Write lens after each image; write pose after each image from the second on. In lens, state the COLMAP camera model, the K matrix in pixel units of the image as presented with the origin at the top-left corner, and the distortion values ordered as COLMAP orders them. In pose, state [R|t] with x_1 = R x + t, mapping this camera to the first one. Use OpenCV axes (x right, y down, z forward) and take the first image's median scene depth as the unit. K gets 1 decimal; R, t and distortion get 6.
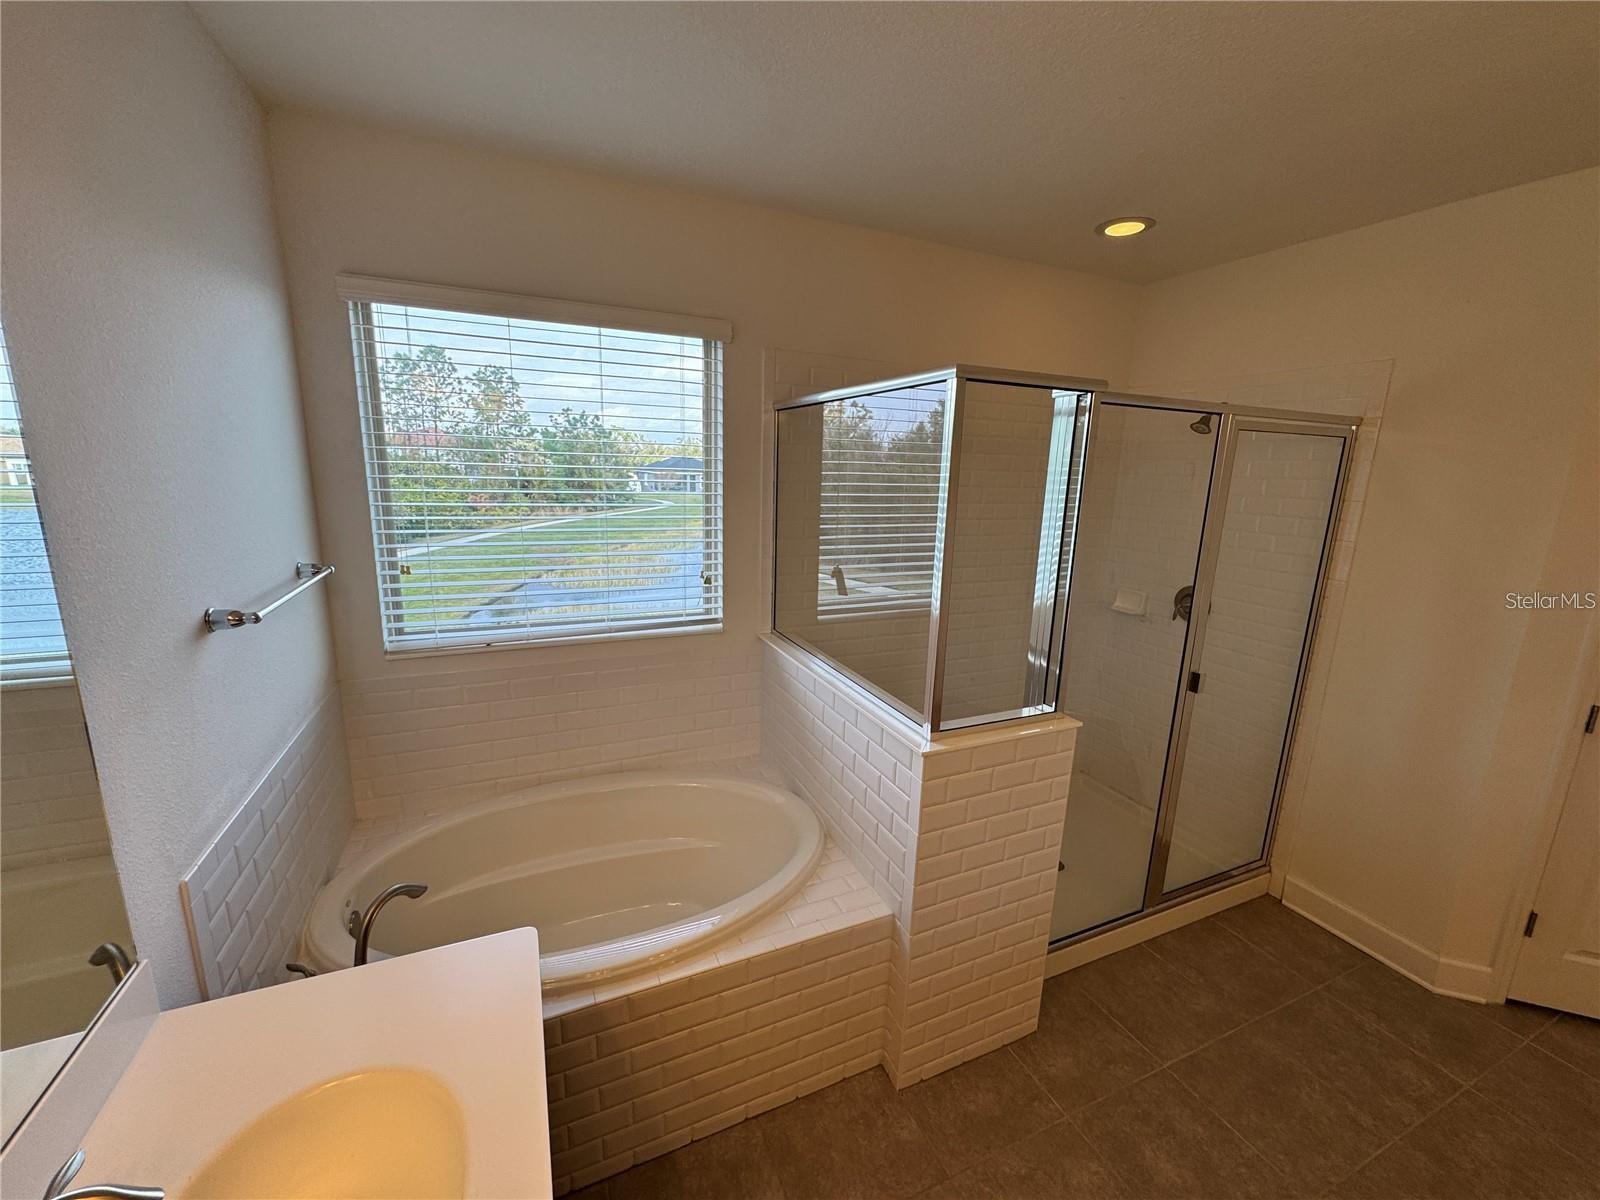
lens RADIAL K [[639.7, 0, 797.5], [0, 639.7, 599.5], [0, 0, 1]] dist [-0.001197, -0.000516]
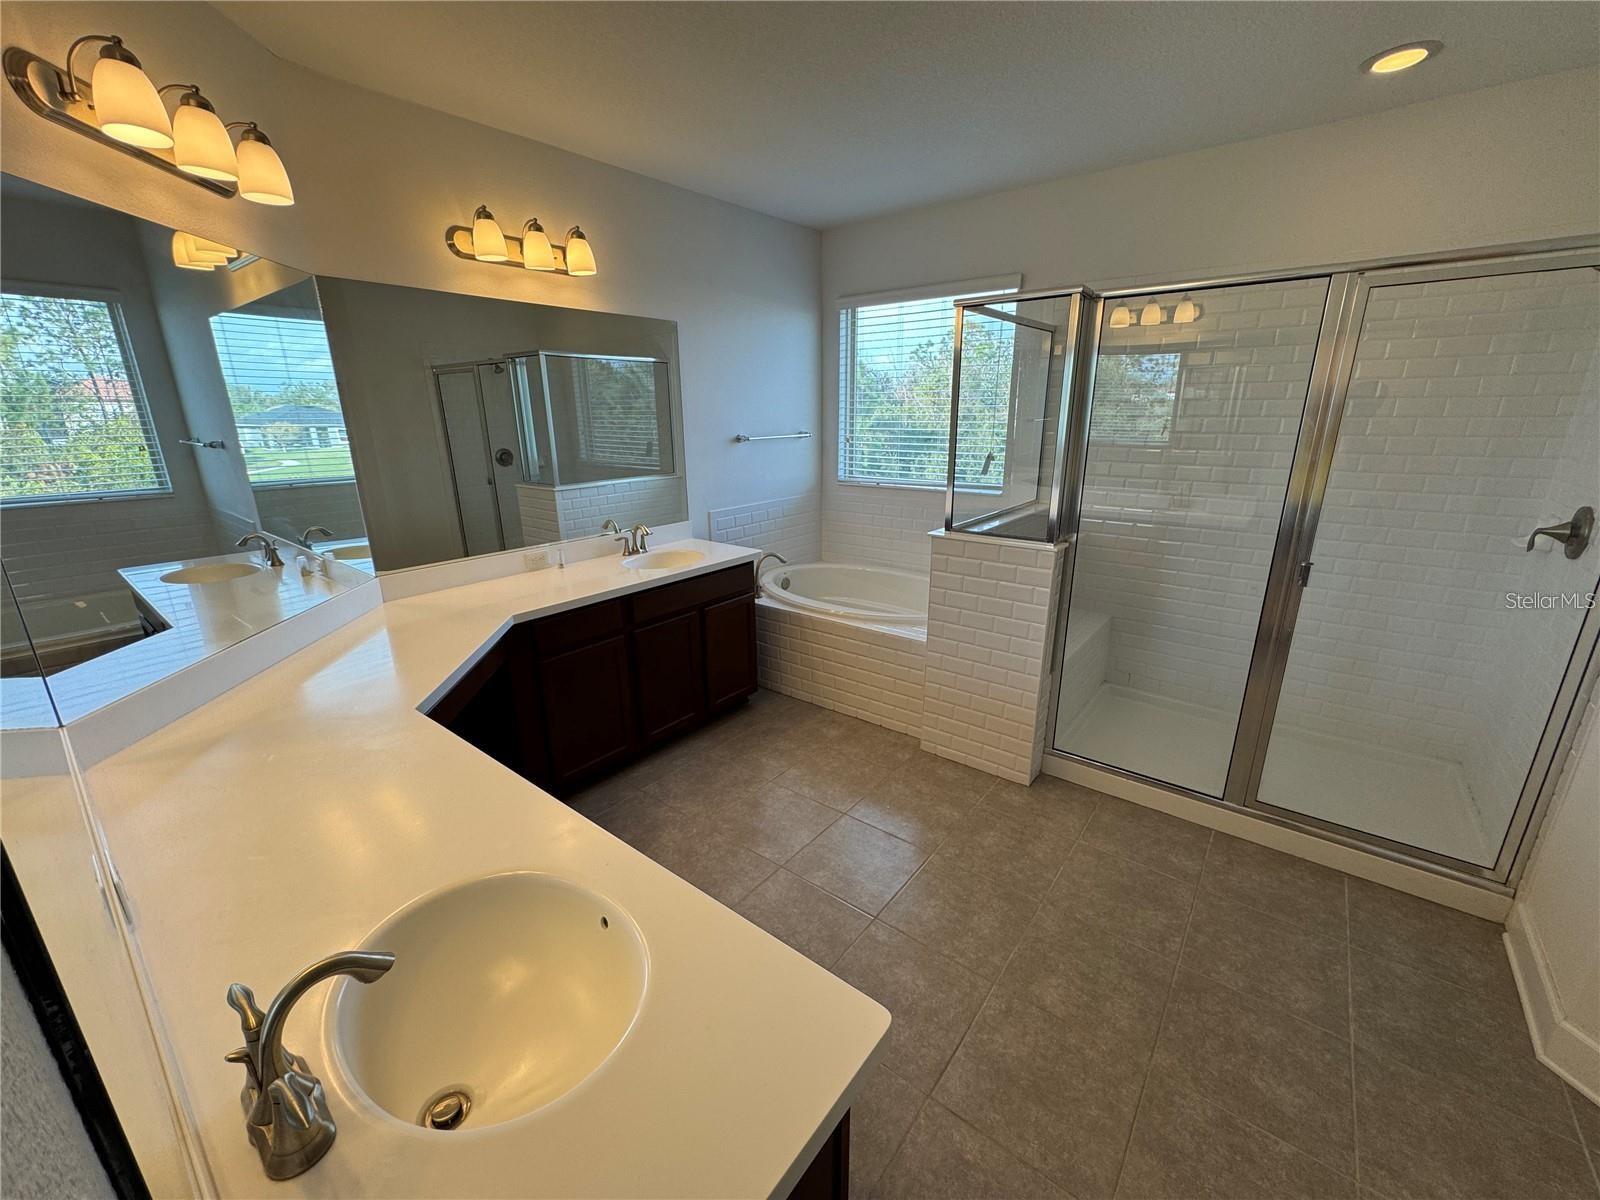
lens RADIAL K [[639.7, 0, 801.4], [0, 639.7, 600.1], [0, 0, 1]] dist [-0.001197, -0.000516]
pose [[0.468798, 0.221495, -0.855084, 1.234542], [-0.162796, 0.973132, 0.162821, 0.148447], [0.868174, 0.062873, 0.492261, -0.112460]]
